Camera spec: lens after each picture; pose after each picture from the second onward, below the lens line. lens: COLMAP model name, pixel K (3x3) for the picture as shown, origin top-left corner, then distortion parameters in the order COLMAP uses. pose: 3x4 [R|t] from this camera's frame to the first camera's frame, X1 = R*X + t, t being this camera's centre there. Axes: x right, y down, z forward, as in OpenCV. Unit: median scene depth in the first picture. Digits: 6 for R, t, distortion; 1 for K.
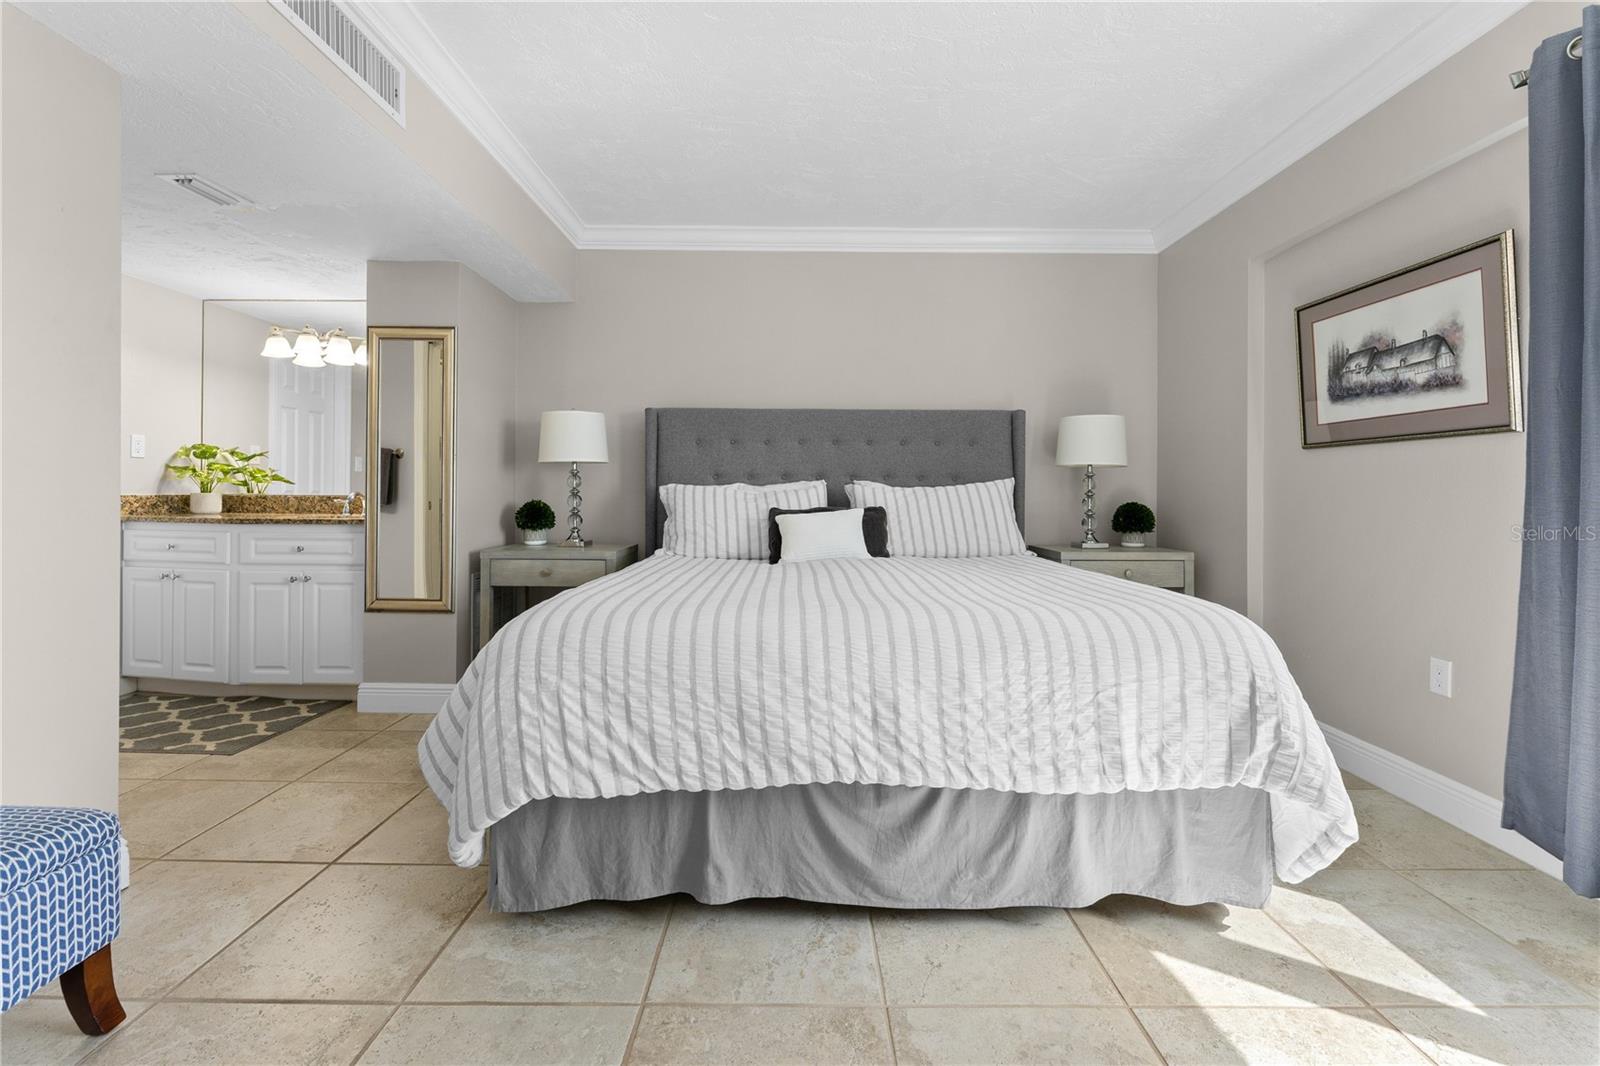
lens RADIAL K [[673.4, 0, 797.9], [0, 673.4, 488.9], [0, 0, 1]] dist [-0.004486, 0.000320]
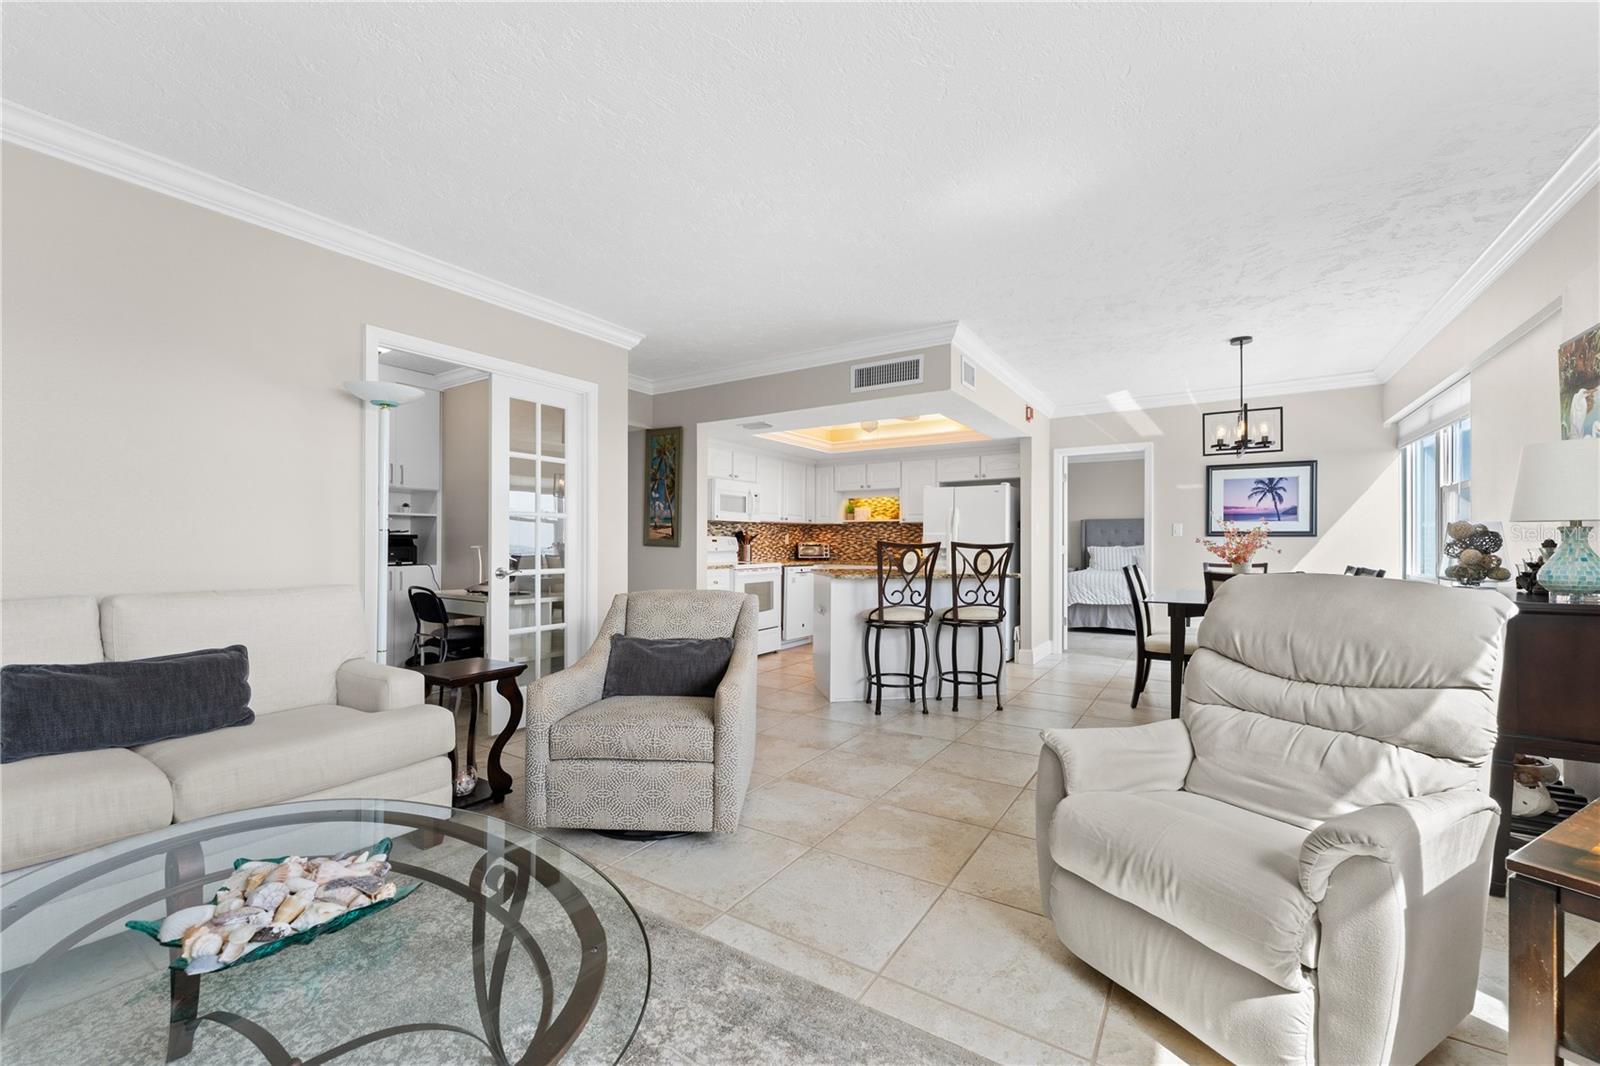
lens RADIAL K [[648.3, 0, 793.6], [0, 648.3, 546.6], [0, 0, 1]] dist [-0.000163, 0.000395]
pose [[0.839530, -0.000385, -0.543313, 0.268721], [0.001180, 0.999999, 0.001116, -0.011453], [0.543312, -0.001578, 0.839529, -2.178660]]
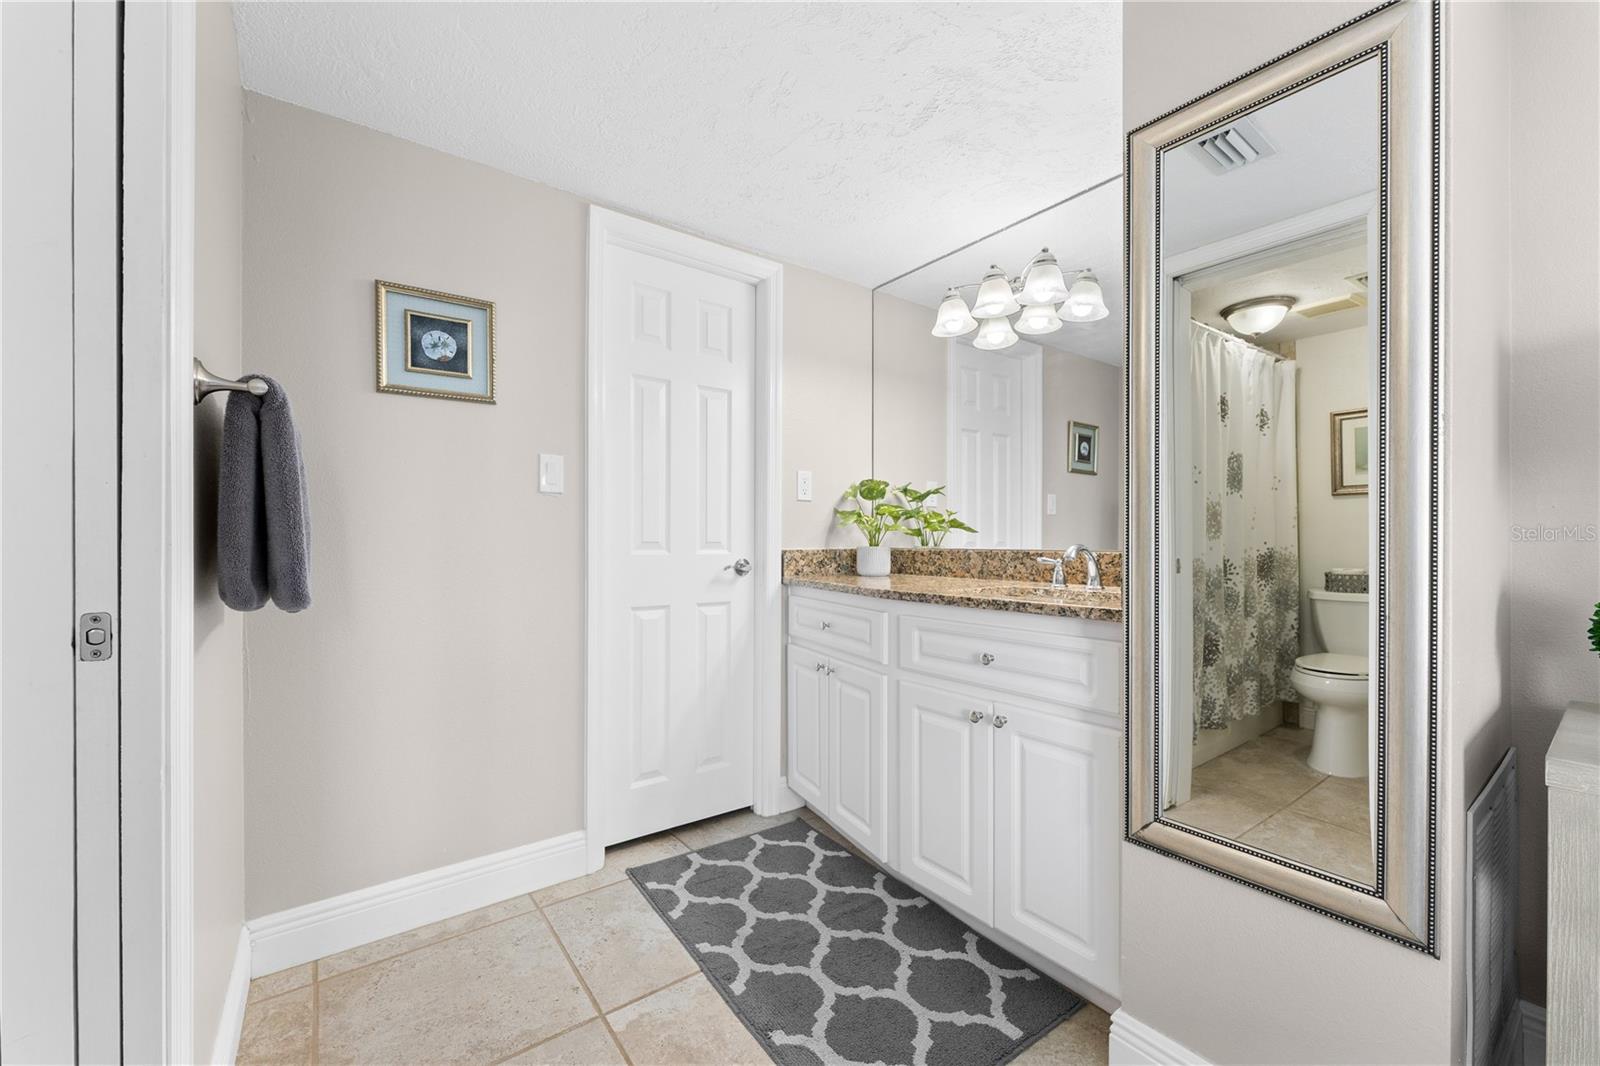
lens RADIAL K [[648.3, 0, 785.3], [0, 648.3, 543.7], [0, 0, 1]] dist [-0.000163, 0.000395]
pose [[0.596836, -0.006048, -0.802340, -0.443646], [0.010423, 0.999946, 0.000216, 0.002239], [0.802296, -0.008491, 0.596867, 0.592326]]
